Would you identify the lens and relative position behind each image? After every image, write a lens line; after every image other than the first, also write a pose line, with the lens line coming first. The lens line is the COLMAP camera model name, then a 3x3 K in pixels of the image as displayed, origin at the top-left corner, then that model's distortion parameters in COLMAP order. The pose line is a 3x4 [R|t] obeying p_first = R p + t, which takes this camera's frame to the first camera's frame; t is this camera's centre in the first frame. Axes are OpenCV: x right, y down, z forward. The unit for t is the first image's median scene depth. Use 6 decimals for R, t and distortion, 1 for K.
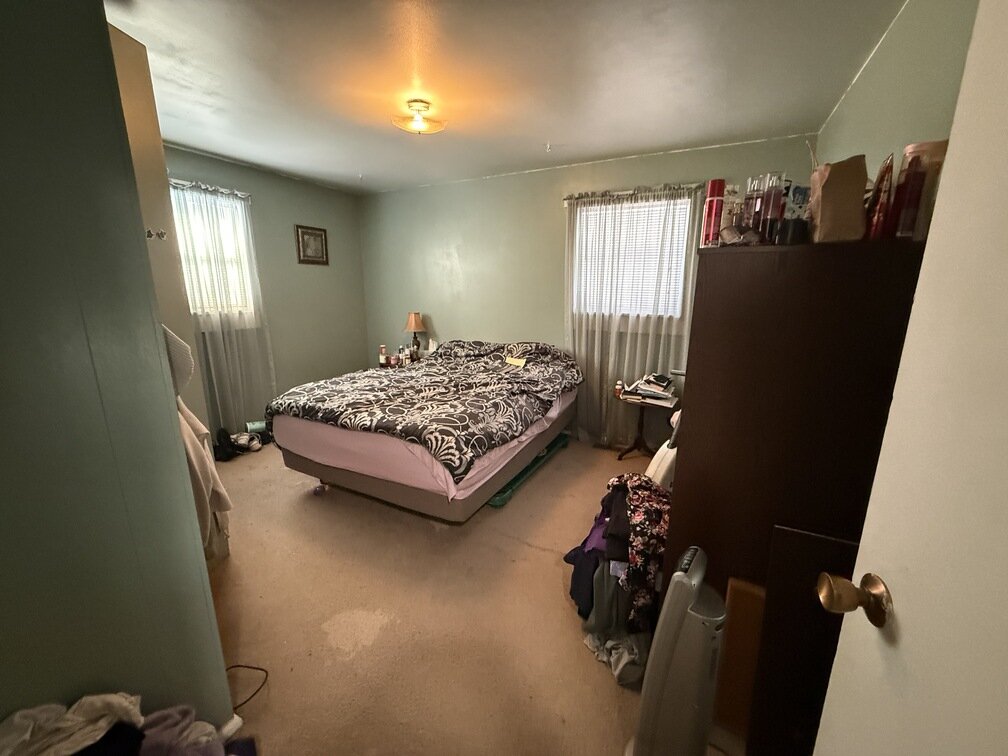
lens RADIAL K [[400.9, 0, 502.7], [0, 400.9, 376.9], [0, 0, 1]] dist [0.000731, 0.000235]
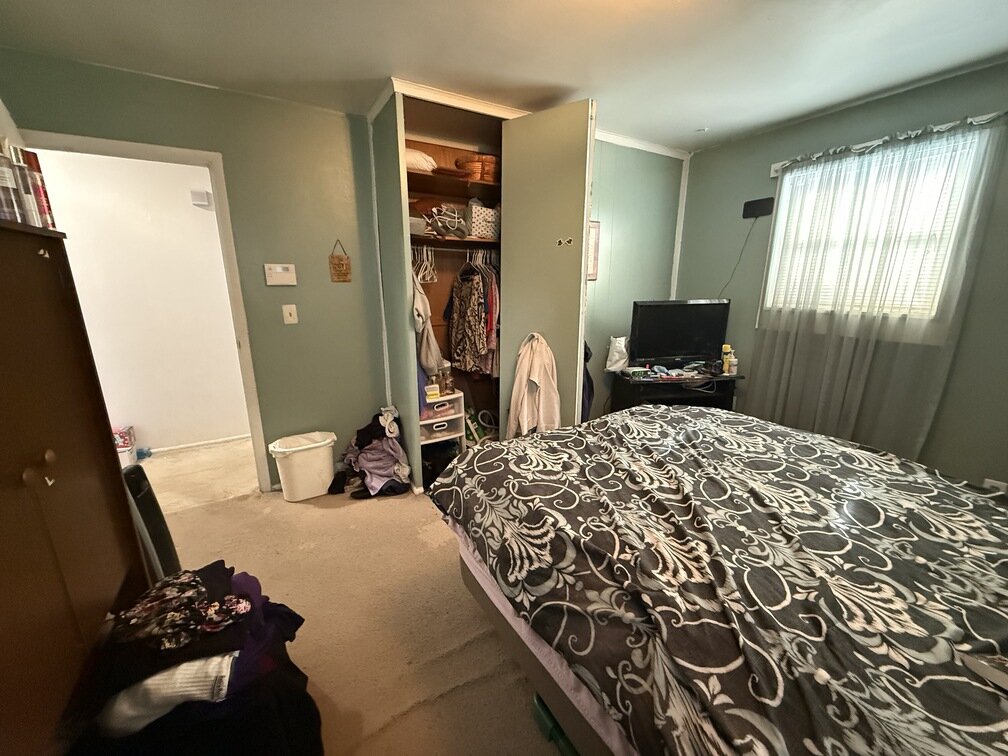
lens RADIAL K [[400.9, 0, 502.7], [0, 400.9, 376.9], [0, 0, 1]] dist [0.000731, 0.000235]
pose [[-0.511672, 0.202296, -0.835026, 0.376993], [-0.186051, 0.922738, 0.337550, -0.243764], [0.838795, 0.328072, -0.434502, 1.100655]]
